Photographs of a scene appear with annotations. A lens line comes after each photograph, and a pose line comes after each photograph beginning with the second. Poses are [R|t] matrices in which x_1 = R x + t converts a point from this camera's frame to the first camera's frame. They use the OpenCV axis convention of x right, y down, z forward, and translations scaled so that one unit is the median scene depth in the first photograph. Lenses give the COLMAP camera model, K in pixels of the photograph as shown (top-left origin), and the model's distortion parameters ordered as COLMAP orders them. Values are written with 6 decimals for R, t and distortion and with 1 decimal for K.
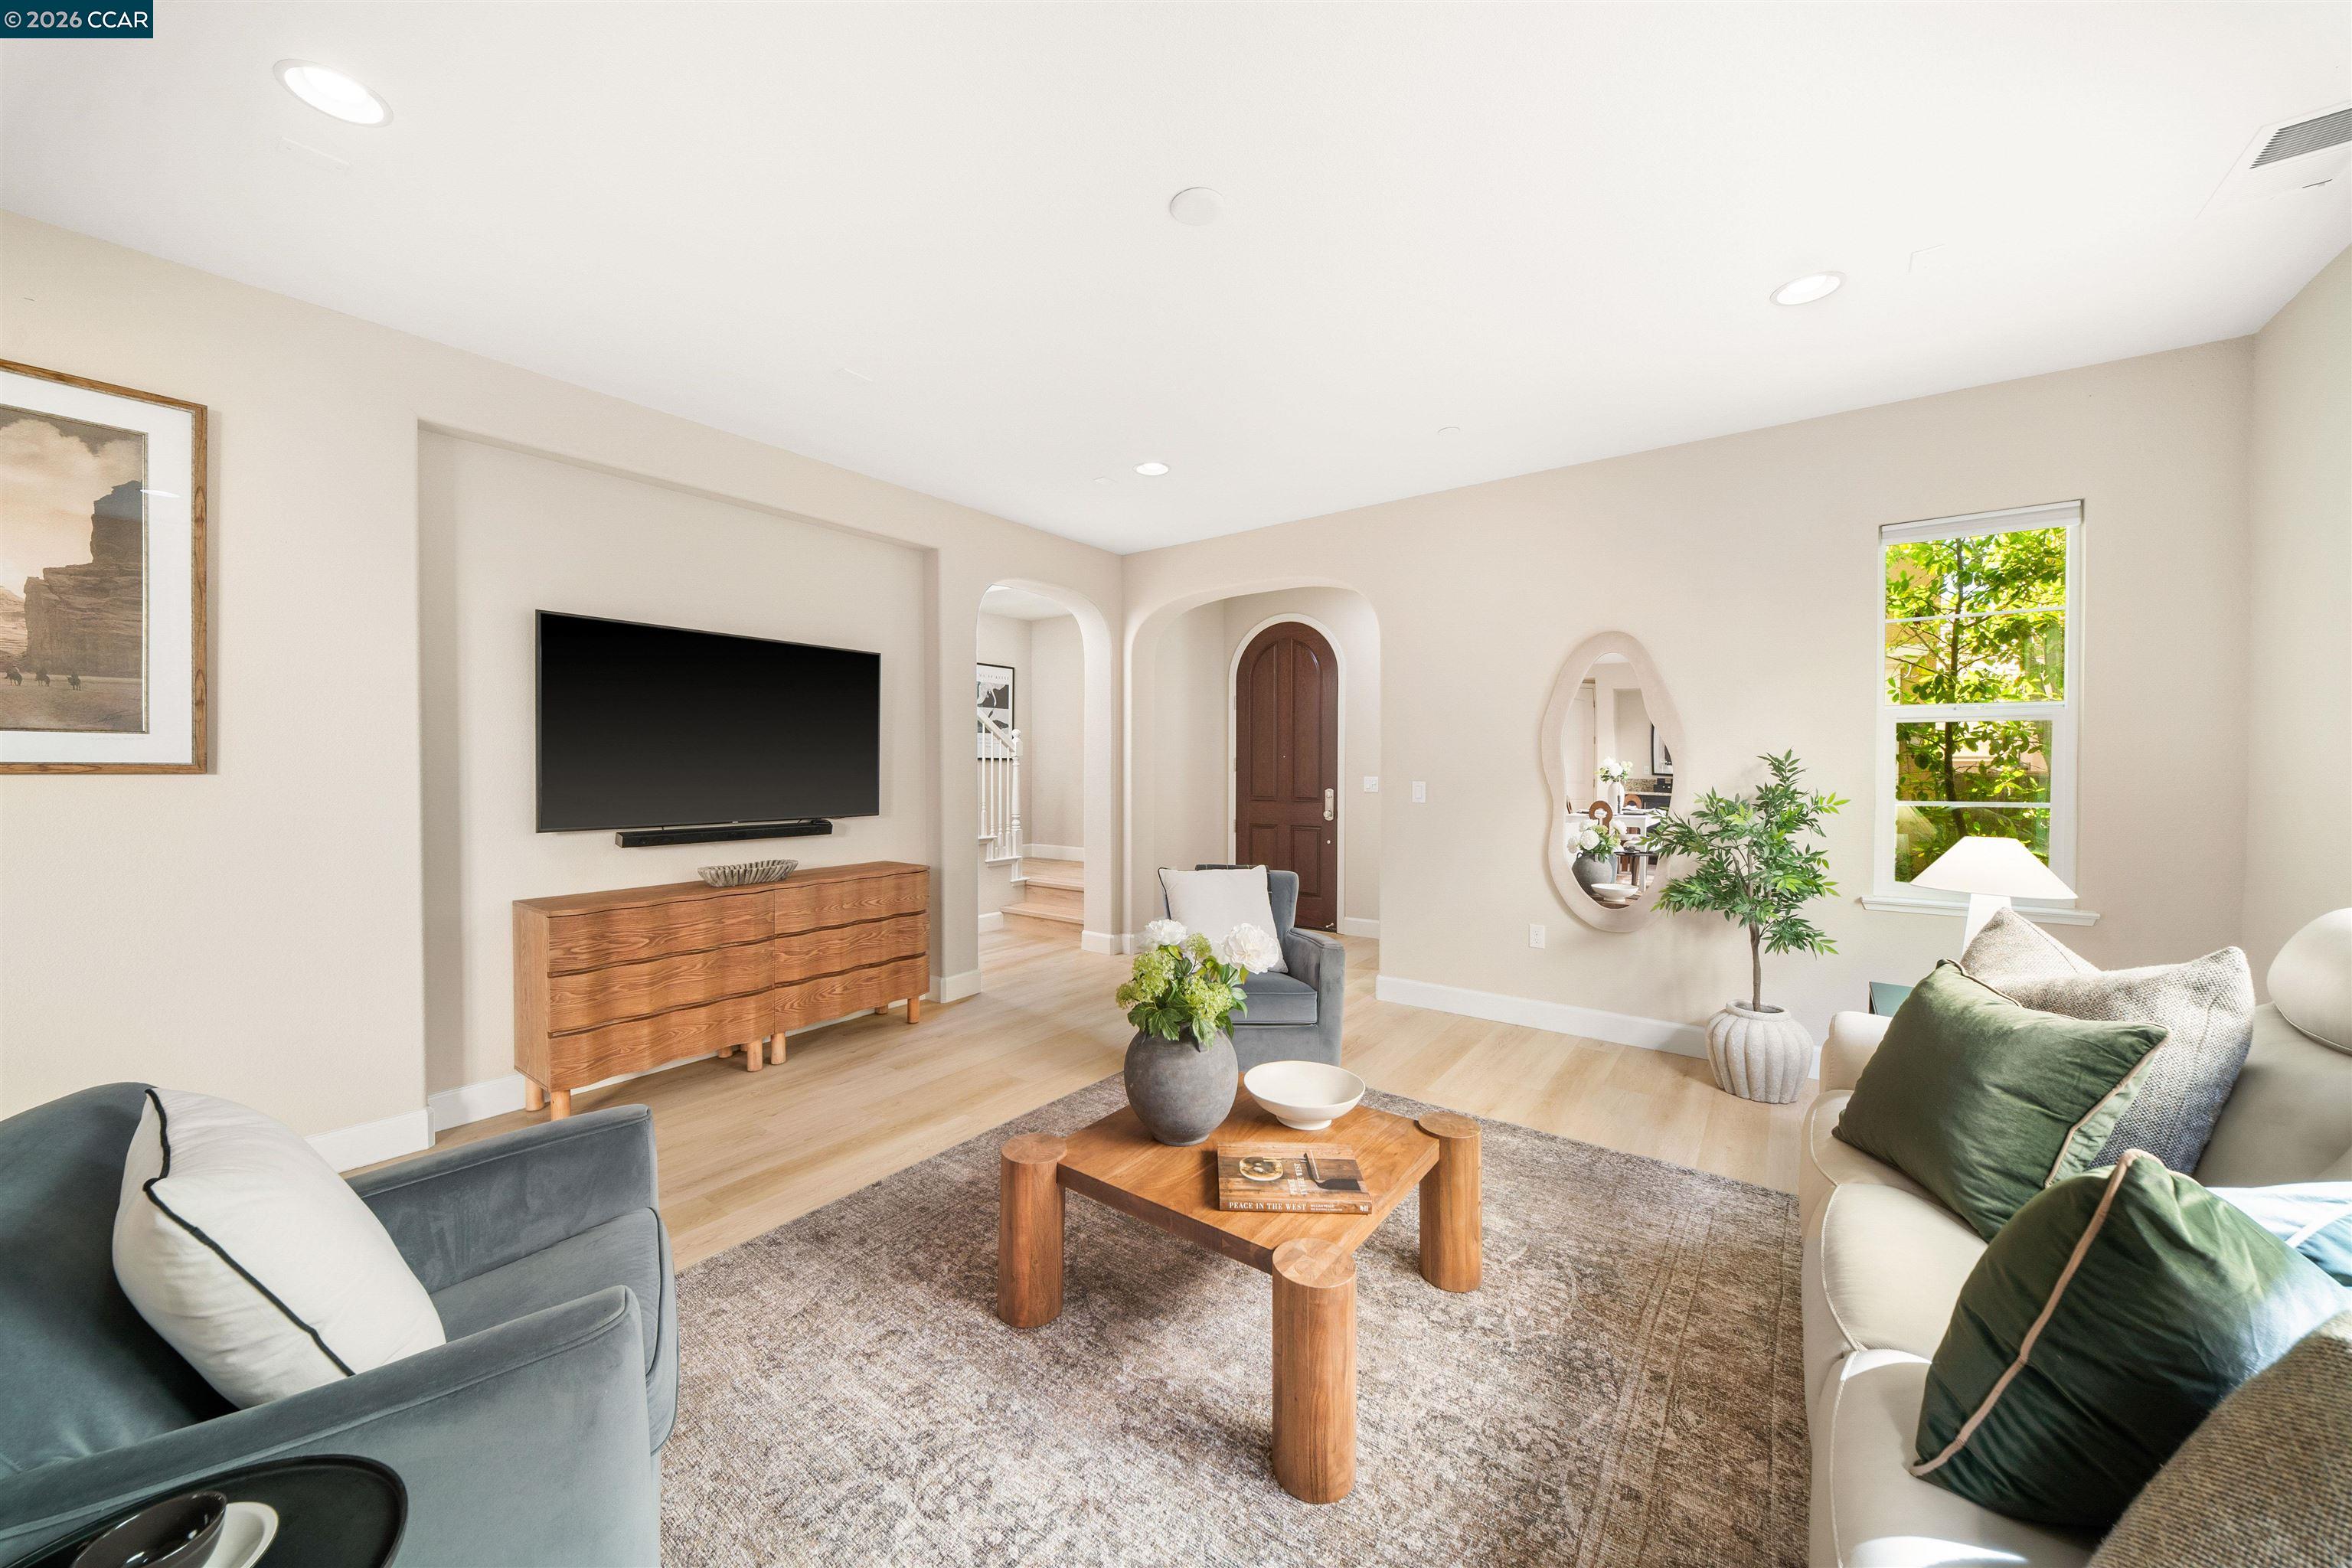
lens RADIAL K [[847.7, 0, 1154.6], [0, 847.7, 774.7], [0, 0, 1]] dist [-0.002145, -0.001424]
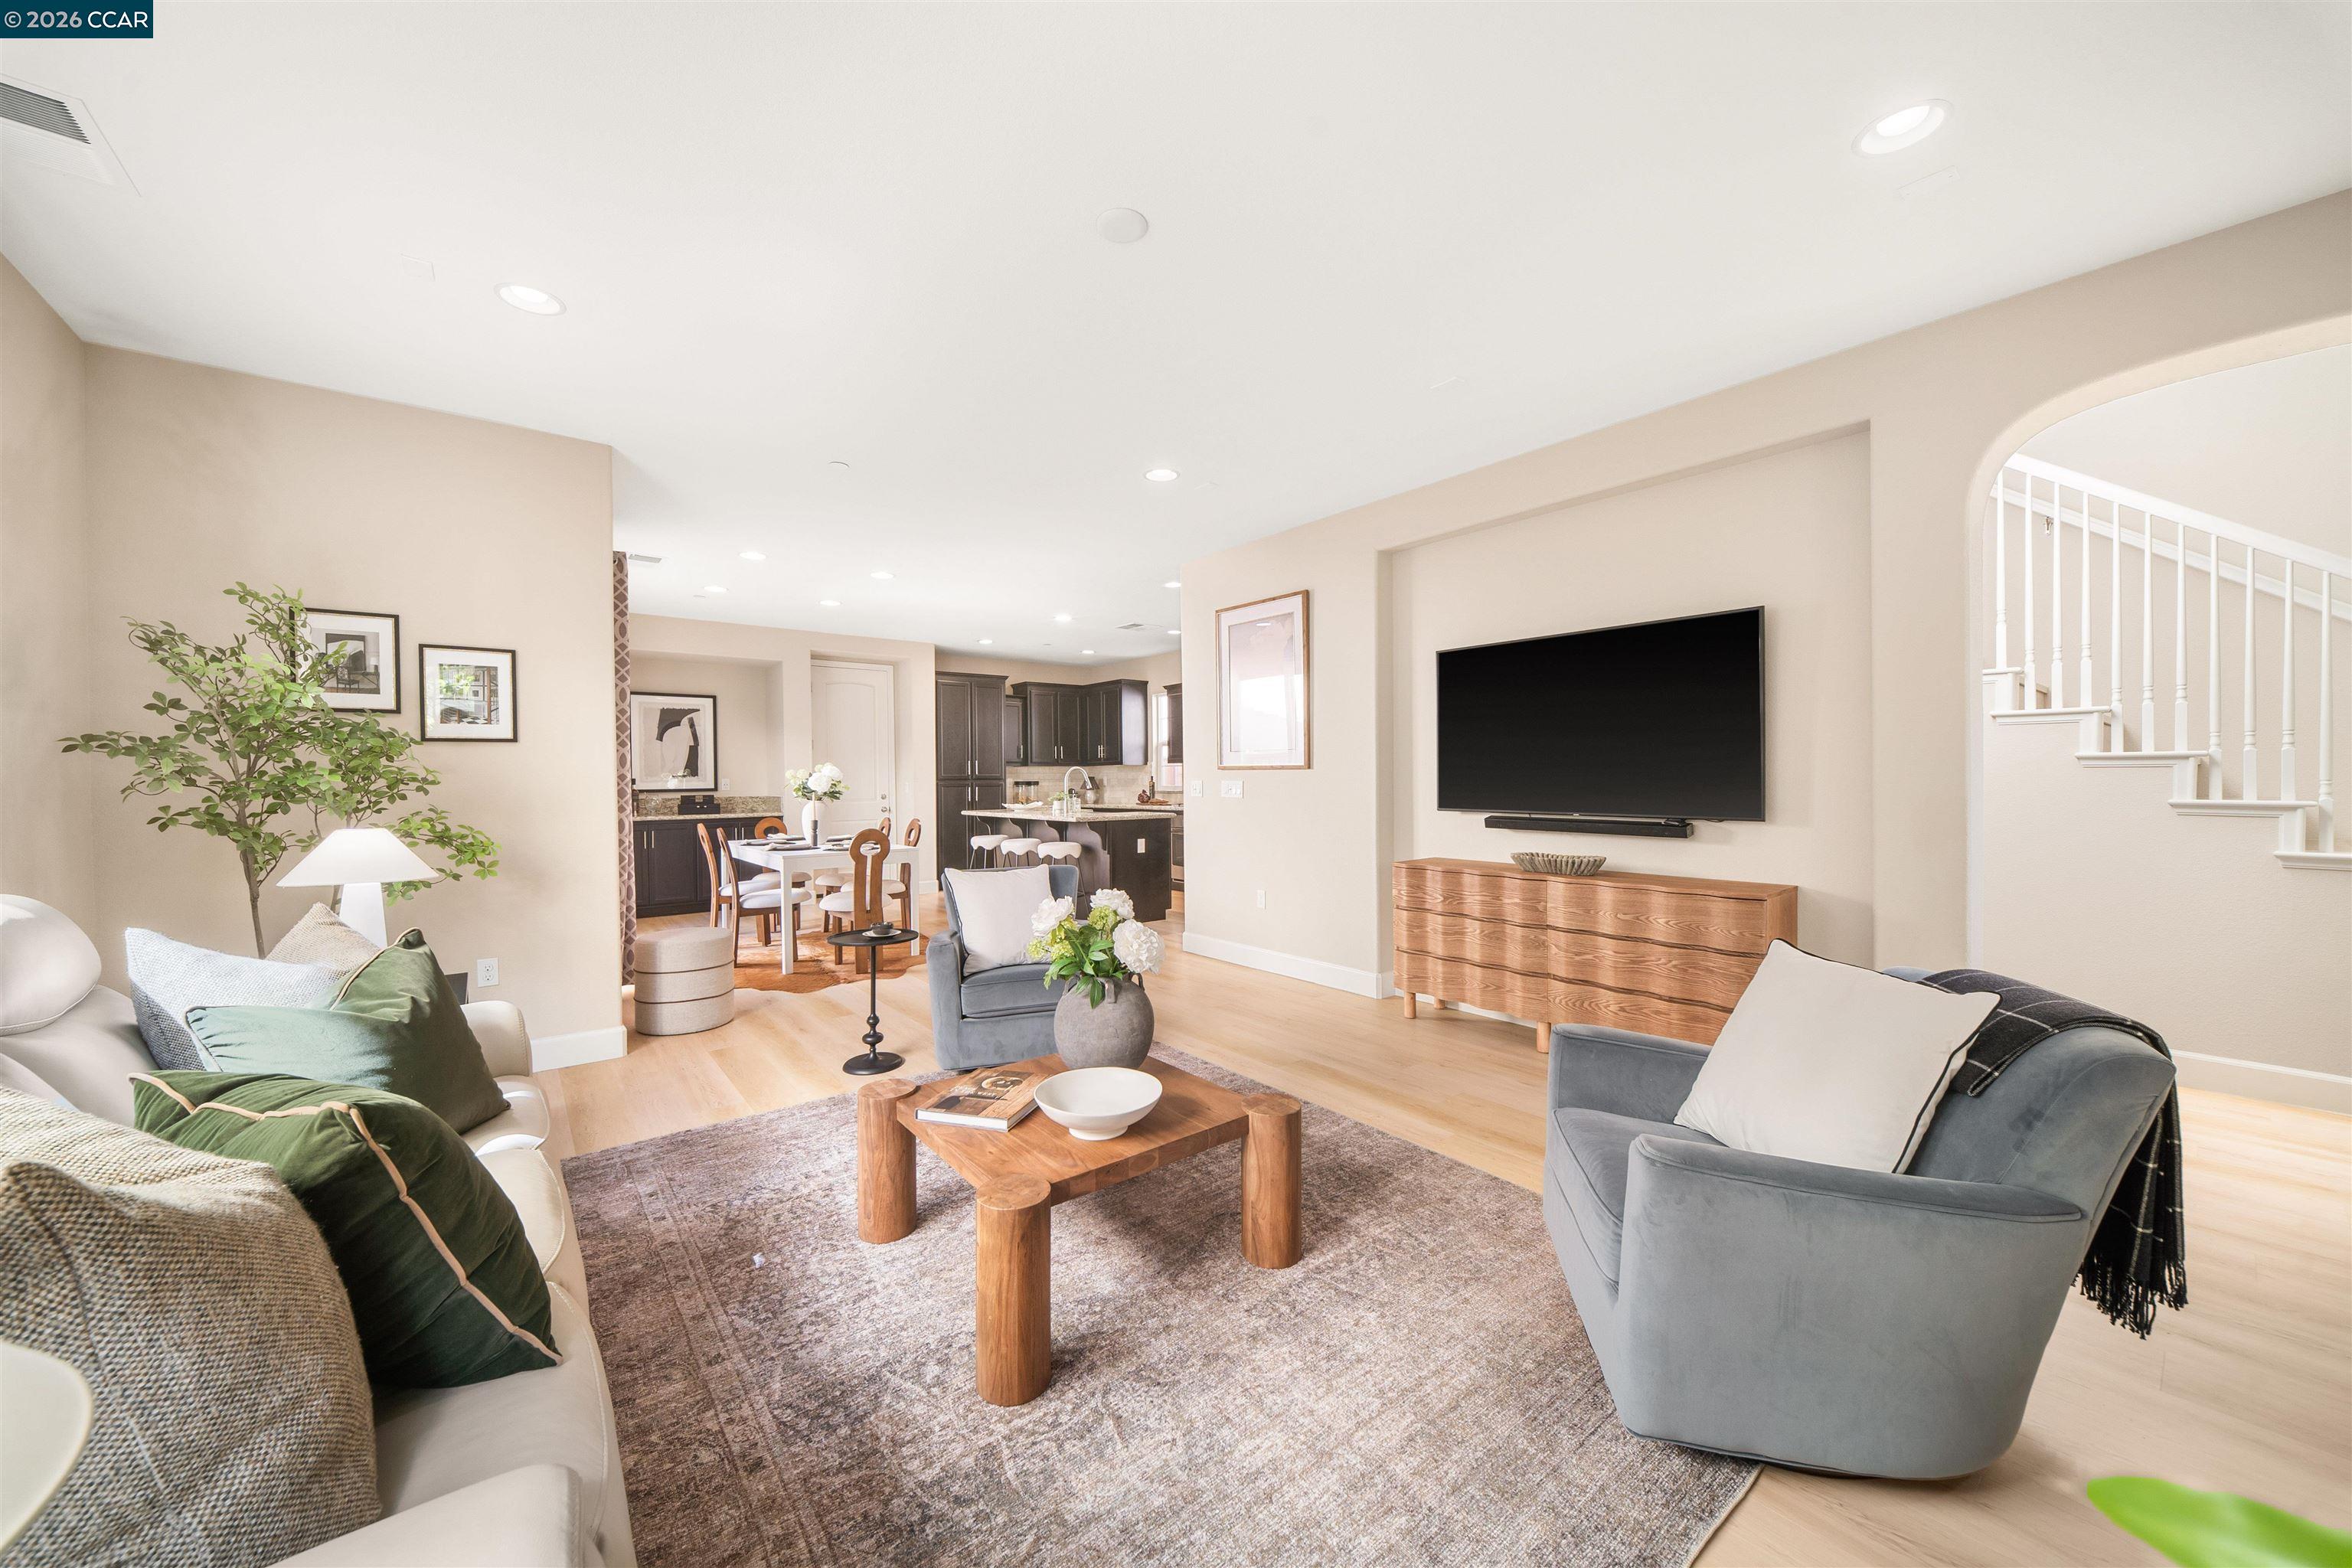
lens RADIAL K [[847.7, 0, 1155.7], [0, 847.7, 778.0], [0, 0, 1]] dist [-0.002145, -0.001424]
pose [[-0.258592, 0.003217, -0.965981, 1.111887], [-0.005618, 0.999973, 0.004834, 0.016422], [0.965970, 0.006677, -0.258567, 1.363209]]
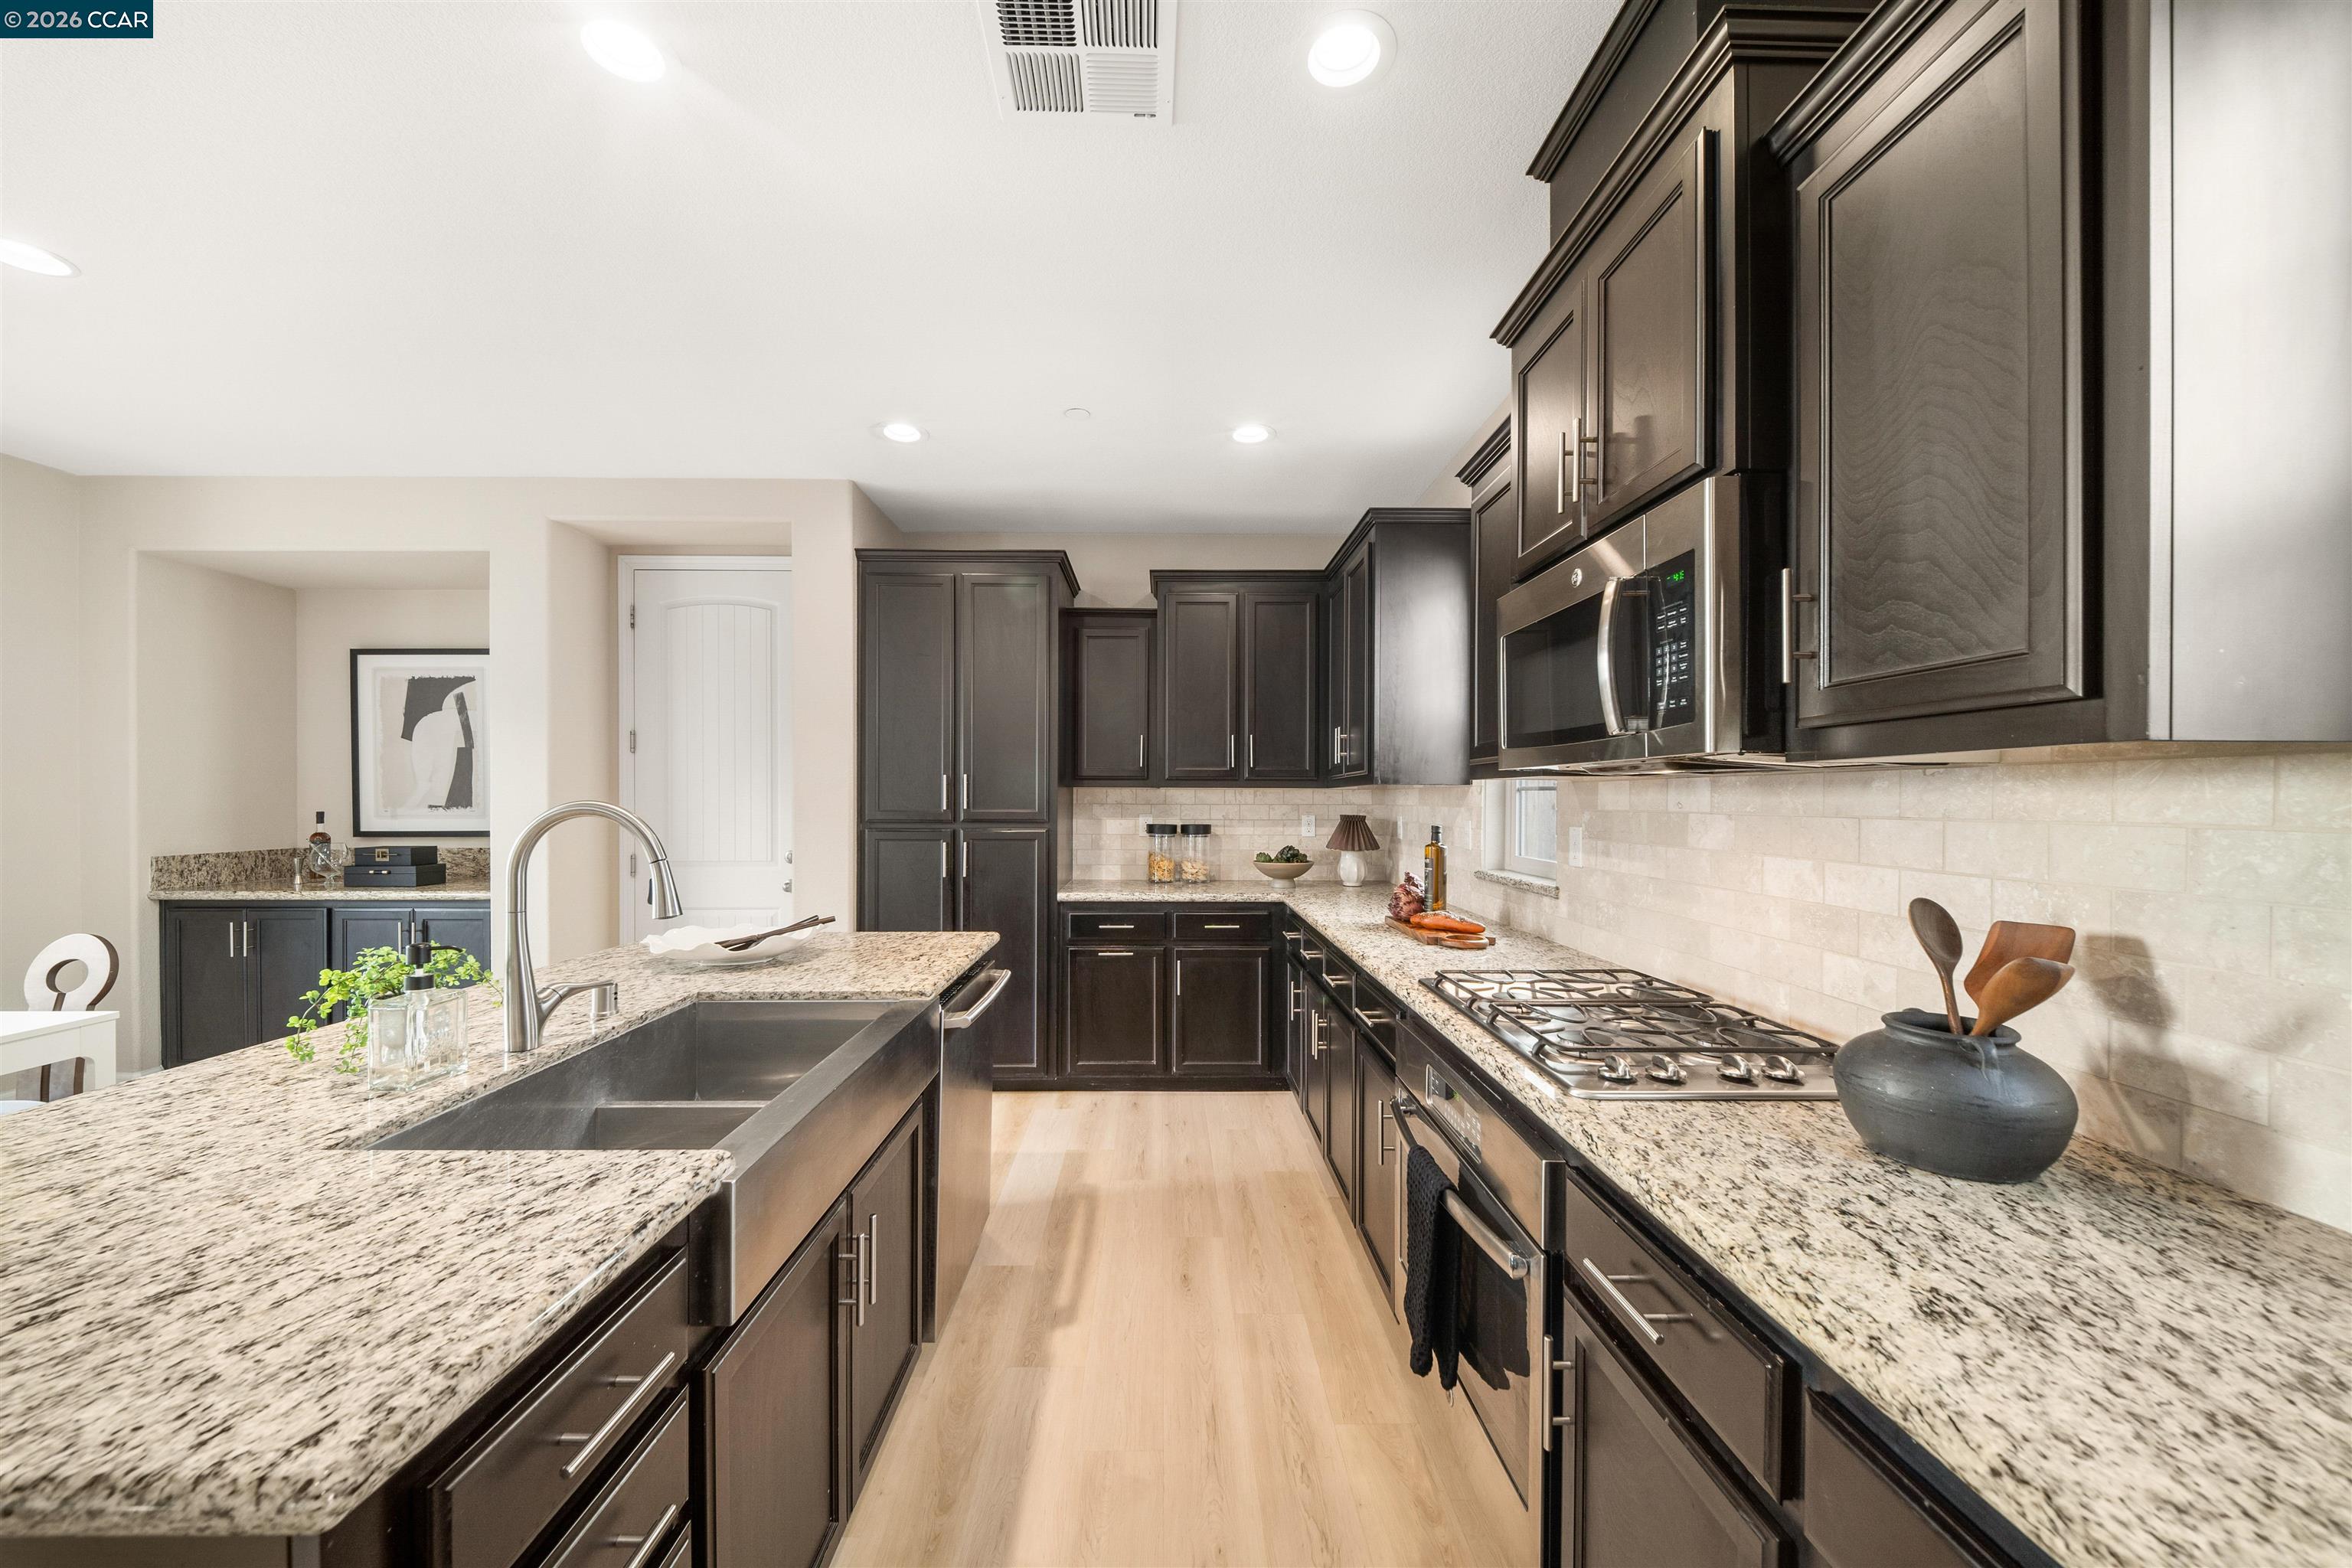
lens RADIAL K [[847.7, 0, 1178.5], [0, 847.7, 793.7], [0, 0, 1]] dist [-0.002145, -0.001424]
pose [[-0.787577, 0.000972, -0.616215, -2.301283], [-0.008033, 0.999898, 0.011843, -0.031670], [0.616163, 0.014277, -0.787489, 0.926555]]
